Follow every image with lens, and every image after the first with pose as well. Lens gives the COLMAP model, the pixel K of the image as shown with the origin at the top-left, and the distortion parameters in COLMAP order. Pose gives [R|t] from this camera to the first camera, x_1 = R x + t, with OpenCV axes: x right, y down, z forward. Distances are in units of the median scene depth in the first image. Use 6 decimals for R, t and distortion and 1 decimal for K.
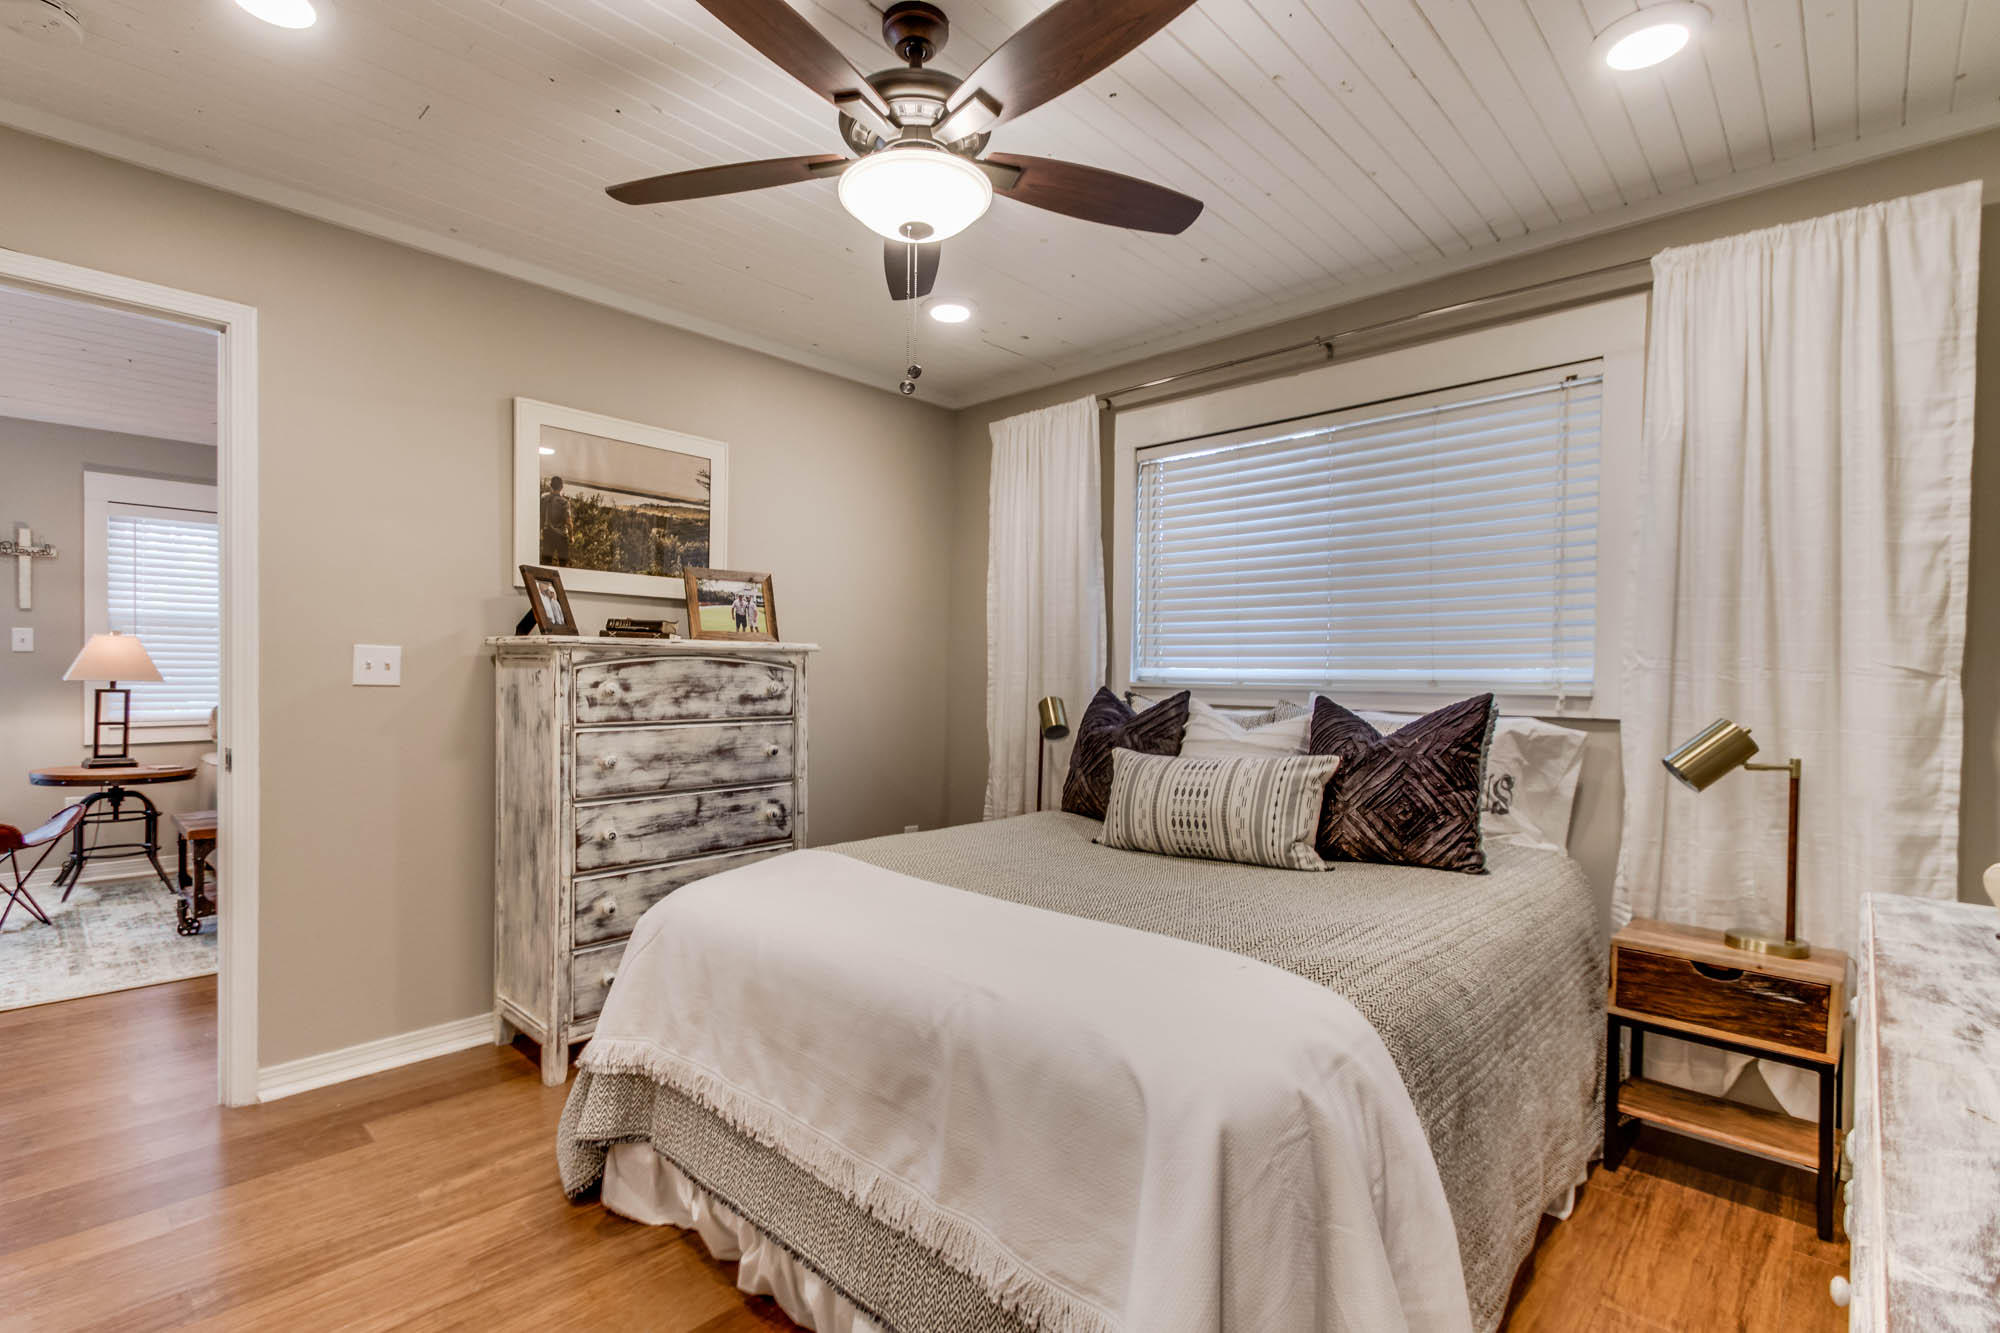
lens RADIAL K [[918.0, 0, 980.4], [0, 918.0, 684.4], [0, 0, 1]] dist [0.032232, -0.019197]
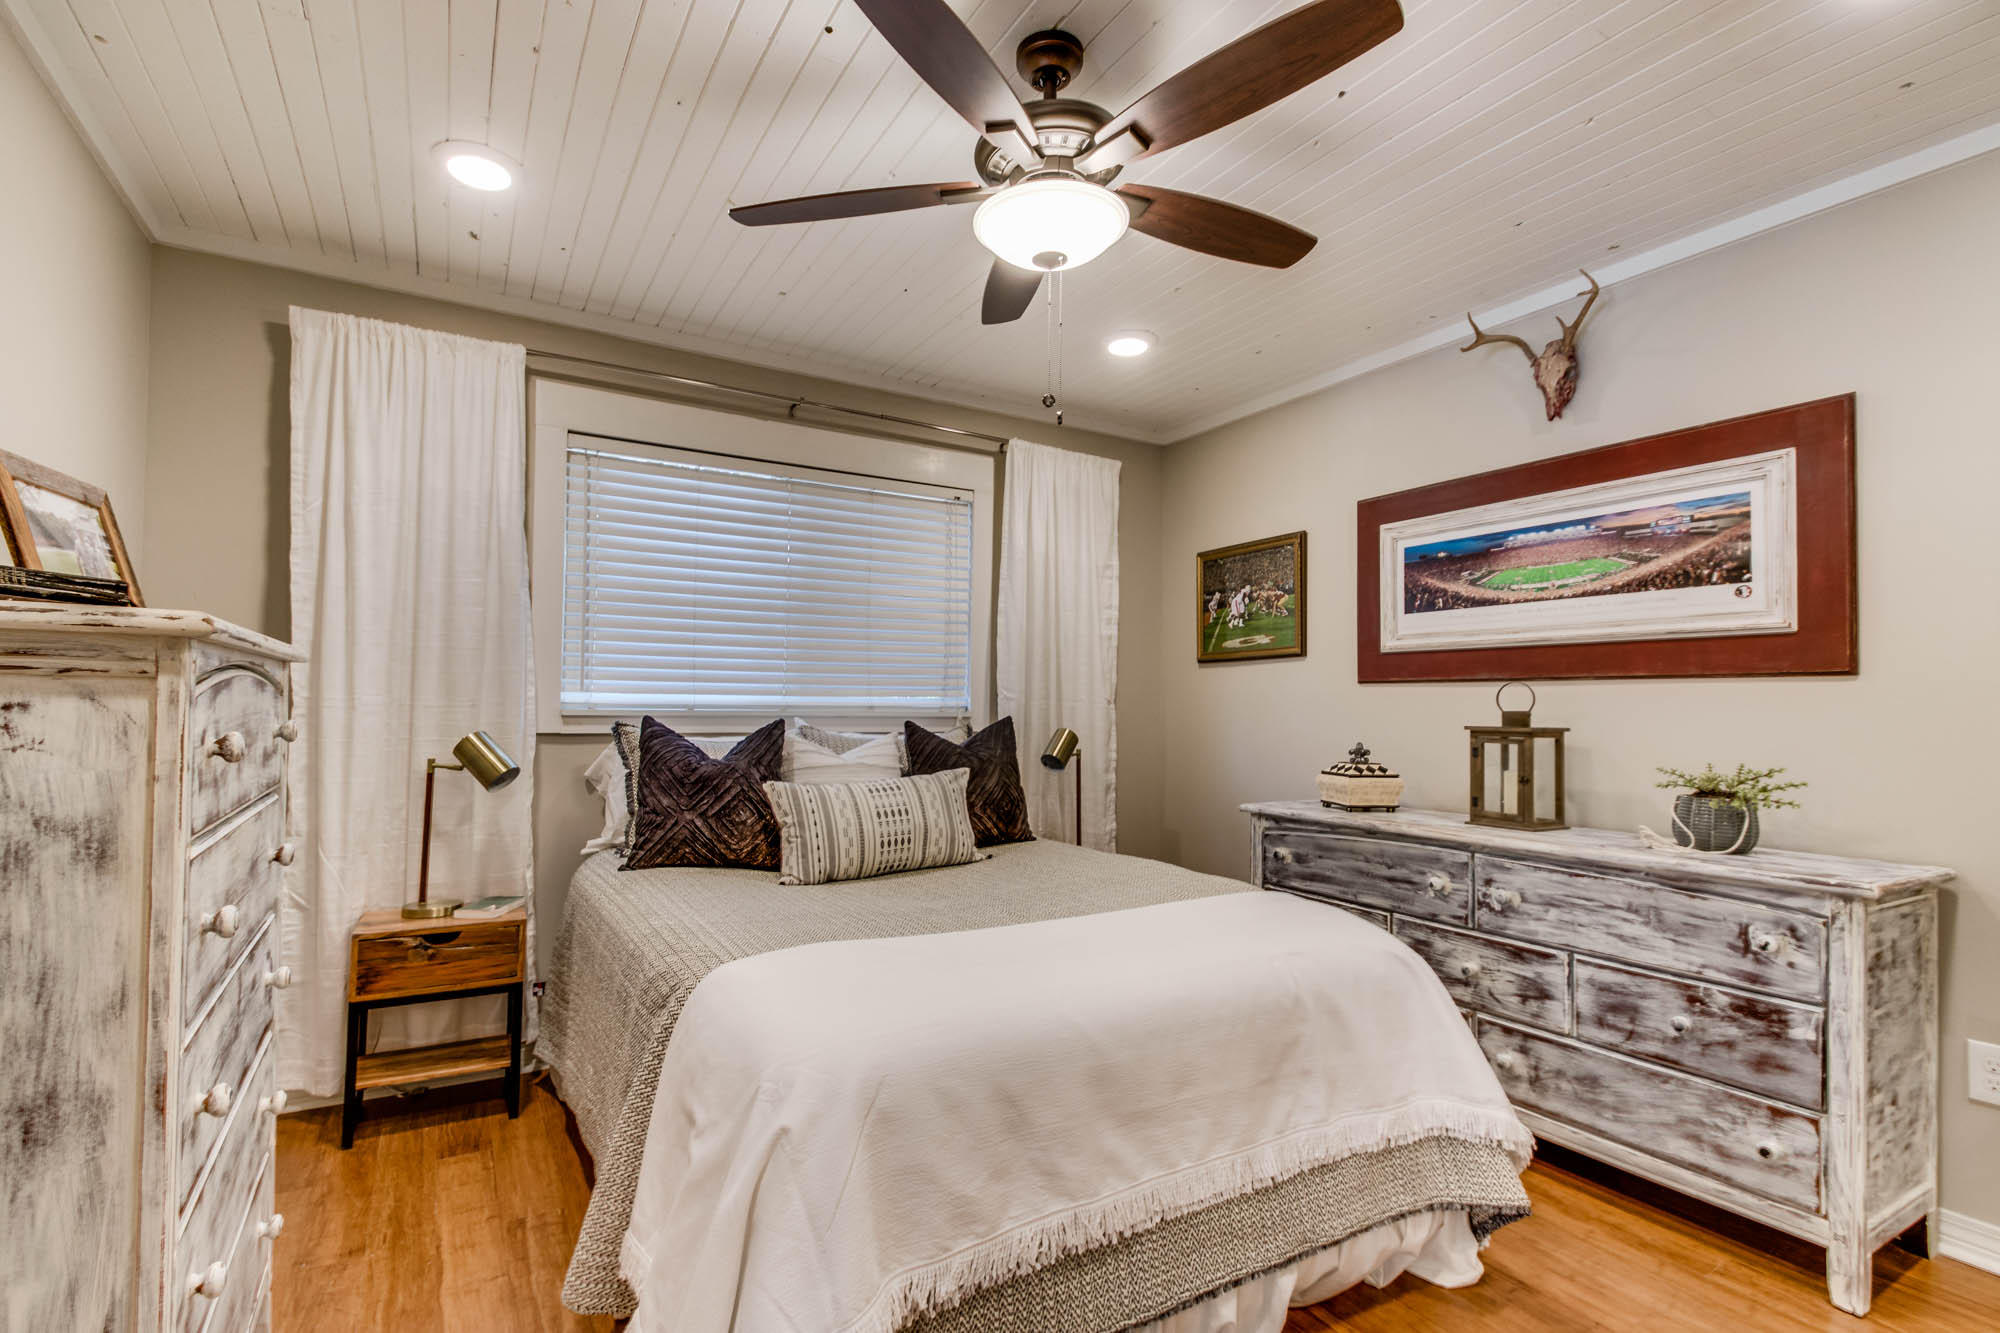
lens RADIAL K [[908.6, 0, 982.6], [0, 908.6, 687.6], [0, 0, 1]] dist [0.036329, -0.022248]
pose [[0.274518, 0.010623, 0.961523, -0.777553], [0.003143, 0.999924, -0.011944, -0.016894], [-0.961577, 0.006301, 0.274463, 0.612169]]
